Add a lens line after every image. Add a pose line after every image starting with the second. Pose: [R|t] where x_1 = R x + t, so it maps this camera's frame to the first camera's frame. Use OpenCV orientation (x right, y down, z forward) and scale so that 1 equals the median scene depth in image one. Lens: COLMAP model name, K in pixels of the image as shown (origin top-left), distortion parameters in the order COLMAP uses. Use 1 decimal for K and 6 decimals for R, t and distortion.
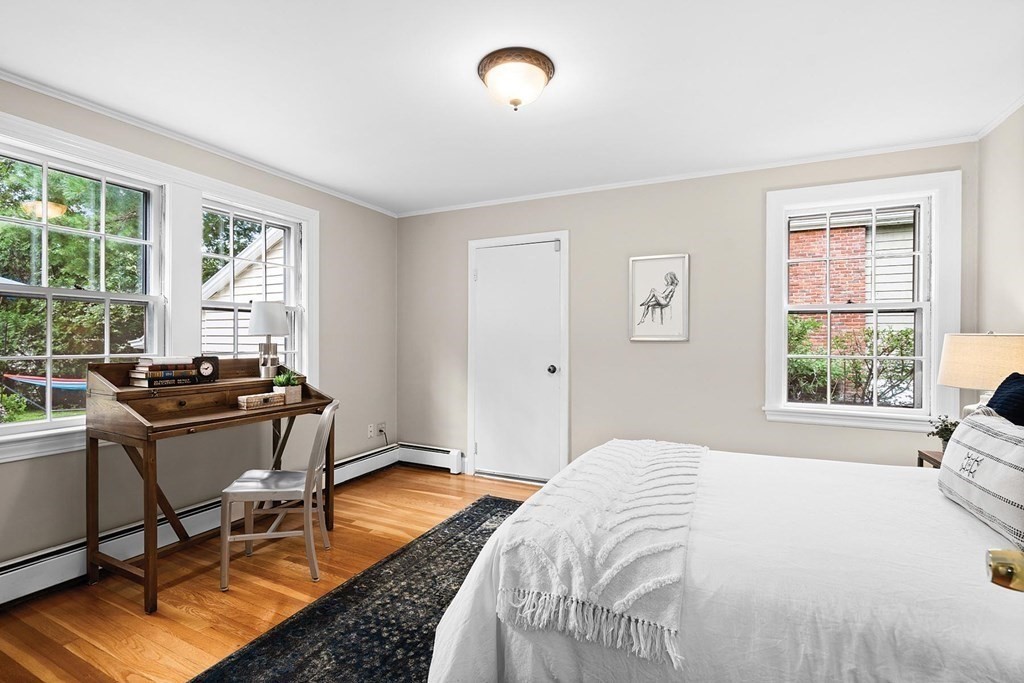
lens RADIAL K [[468.7, 0, 508.1], [0, 468.7, 342.2], [0, 0, 1]] dist [-0.003619, -0.000758]
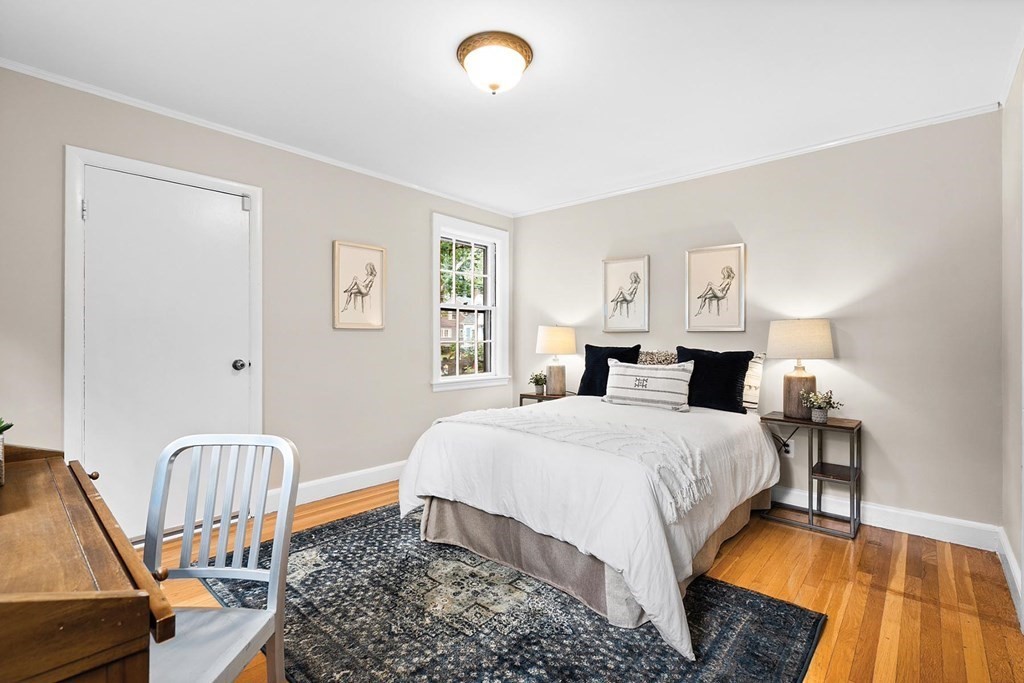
lens RADIAL K [[468.7, 0, 509.2], [0, 468.7, 337.0], [0, 0, 1]] dist [-0.003619, -0.000758]
pose [[0.274767, -0.001499, 0.961510, -0.615569], [0.006282, 0.999980, -0.000236, 0.018827], [-0.961490, 0.006105, 0.274771, 0.451768]]
